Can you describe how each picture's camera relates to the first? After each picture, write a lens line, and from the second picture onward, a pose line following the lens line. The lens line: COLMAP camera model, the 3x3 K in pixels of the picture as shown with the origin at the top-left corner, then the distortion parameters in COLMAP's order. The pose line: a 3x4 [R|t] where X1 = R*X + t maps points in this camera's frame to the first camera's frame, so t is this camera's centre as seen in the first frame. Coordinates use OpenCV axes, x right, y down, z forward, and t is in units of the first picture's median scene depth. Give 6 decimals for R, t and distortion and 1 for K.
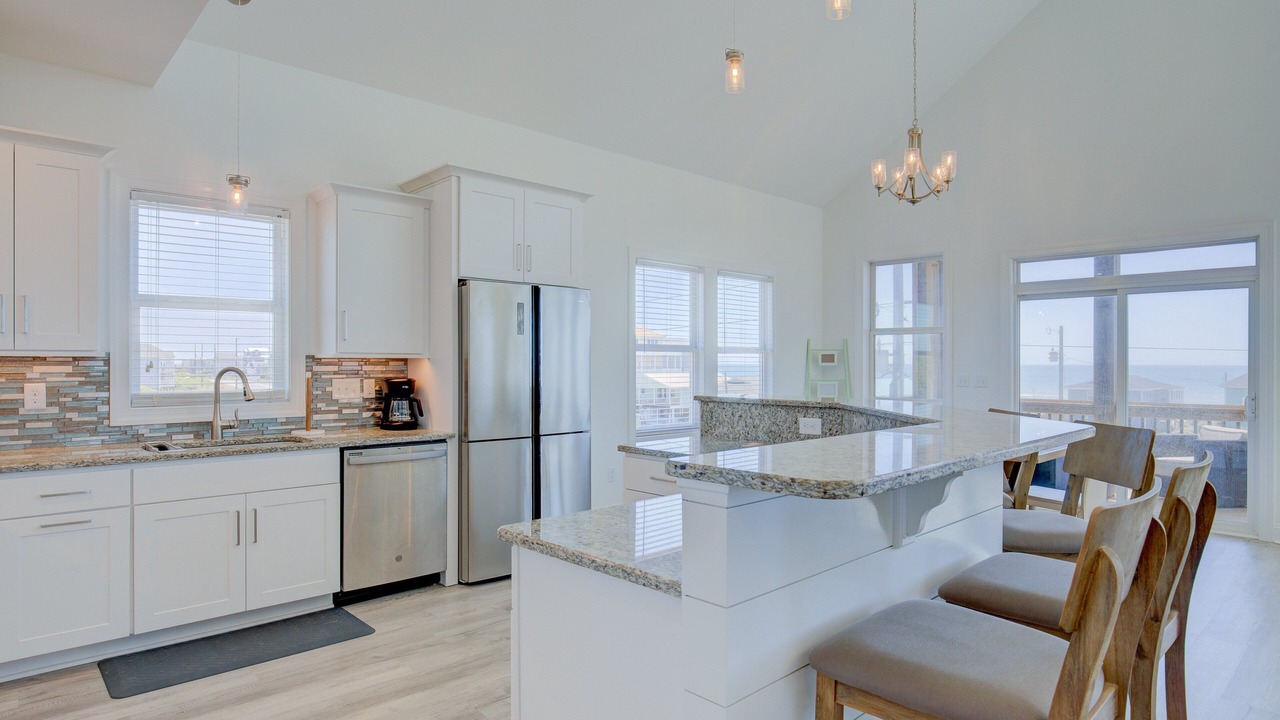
lens RADIAL K [[703.6, 0, 639.0], [0, 703.6, 364.3], [0, 0, 1]] dist [-0.005478, 0.003835]
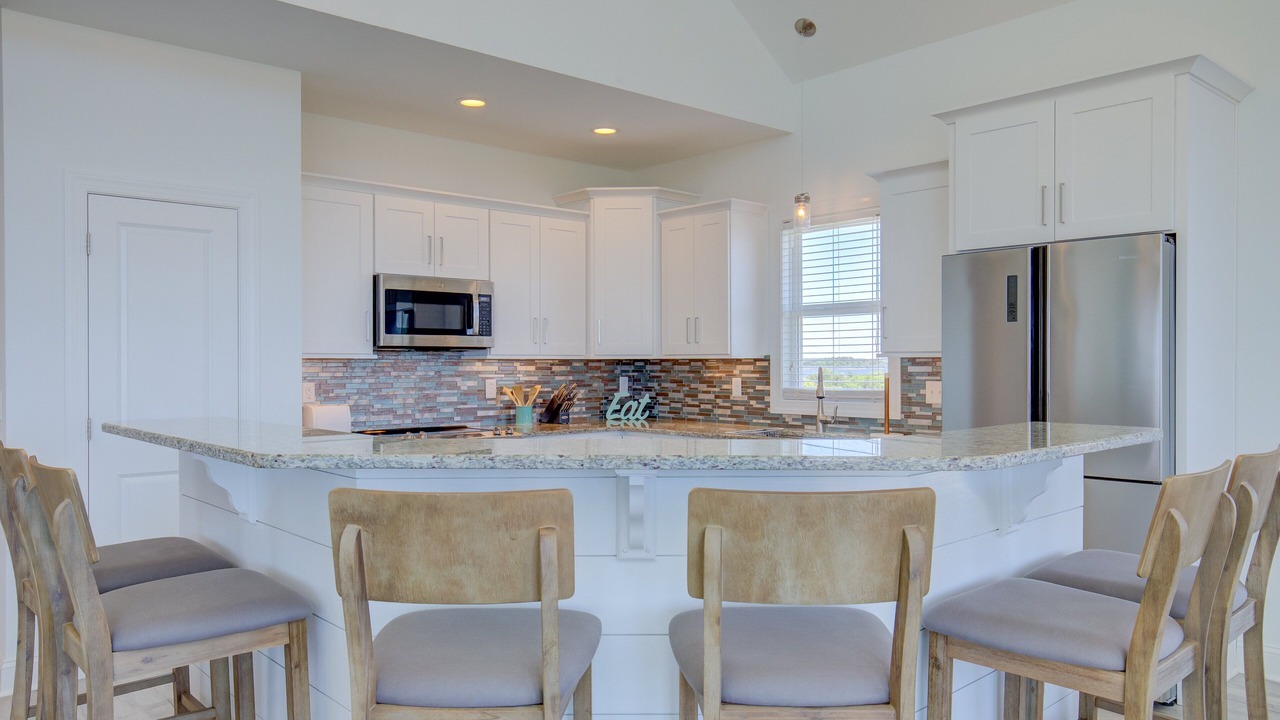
lens RADIAL K [[890.3, 0, 639.3], [0, 890.3, 360.7], [0, 0, 1]] dist [-0.001307, -0.000413]
pose [[-0.017317, -0.003325, -0.999845, 0.846559], [-0.000255, 0.999994, -0.003321, -0.001128], [0.999850, 0.000197, -0.017317, 0.777816]]
